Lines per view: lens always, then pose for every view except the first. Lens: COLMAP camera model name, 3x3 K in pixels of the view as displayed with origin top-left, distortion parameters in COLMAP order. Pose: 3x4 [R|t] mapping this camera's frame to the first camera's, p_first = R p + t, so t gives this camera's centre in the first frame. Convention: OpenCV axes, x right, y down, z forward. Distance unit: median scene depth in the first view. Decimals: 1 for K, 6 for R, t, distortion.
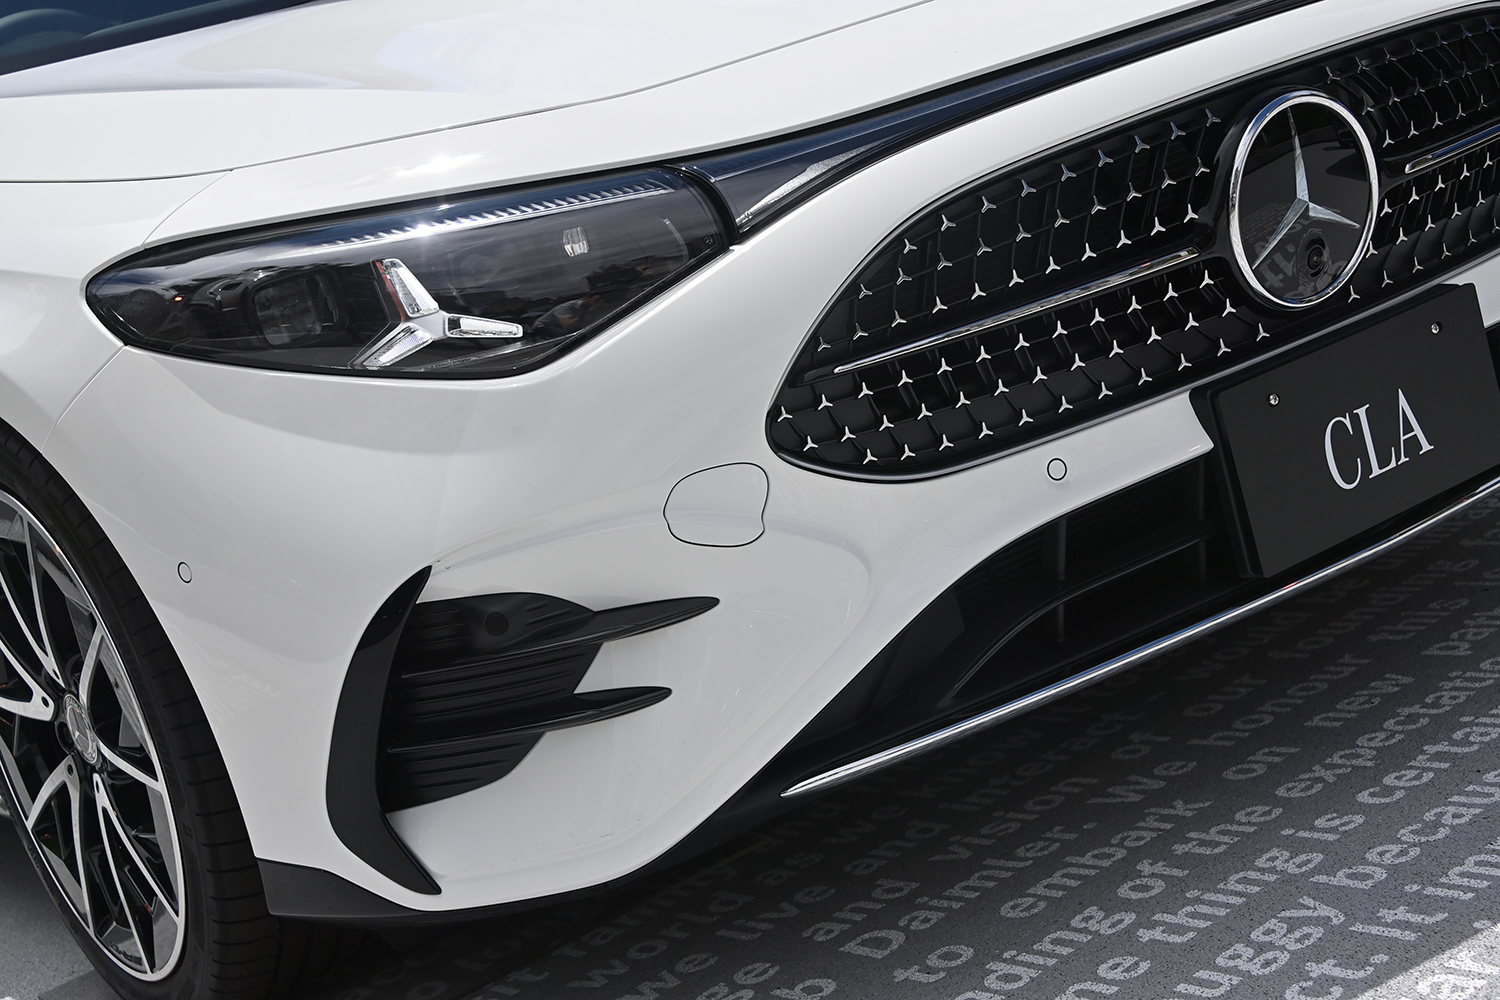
lens RADIAL K [[2227.7, 0, 744.9], [0, 2227.7, 500.8], [0, 0, 1]] dist [0.309843, 0.000000]
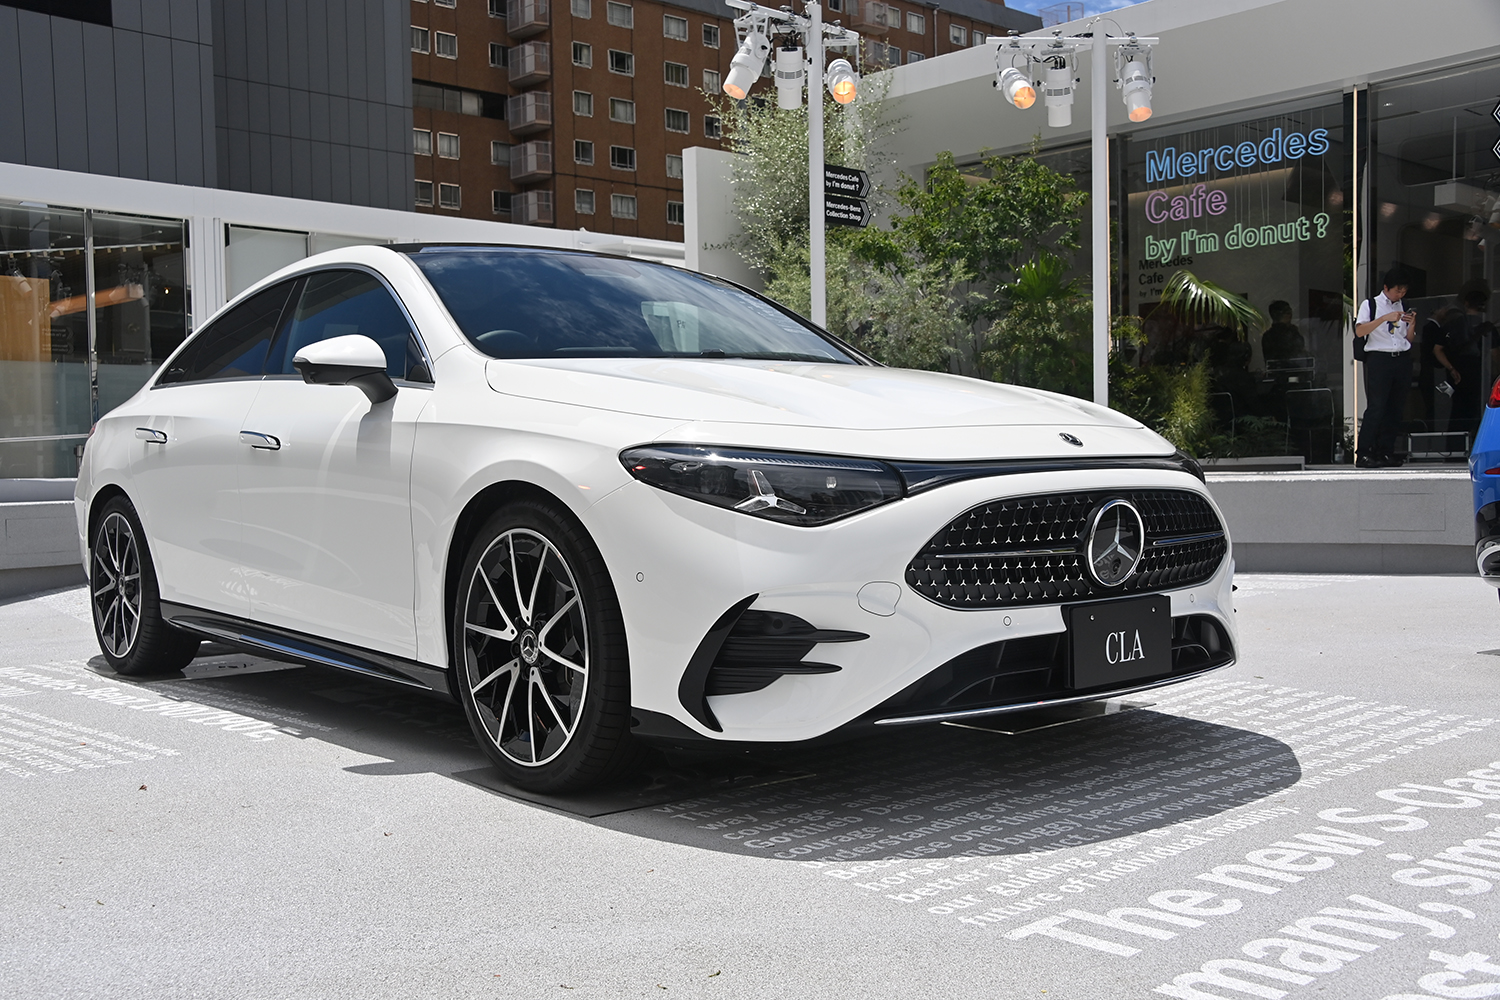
lens RADIAL K [[1550.7, 0, 757.4], [0, 1550.7, 507.1], [0, 0, 1]] dist [0.056700, 0.000000]
pose [[0.965643, 0.246019, 0.083720, -0.279981], [-0.229795, 0.958799, -0.167028, 0.201597], [-0.121363, 0.142051, 0.982391, -0.604085]]
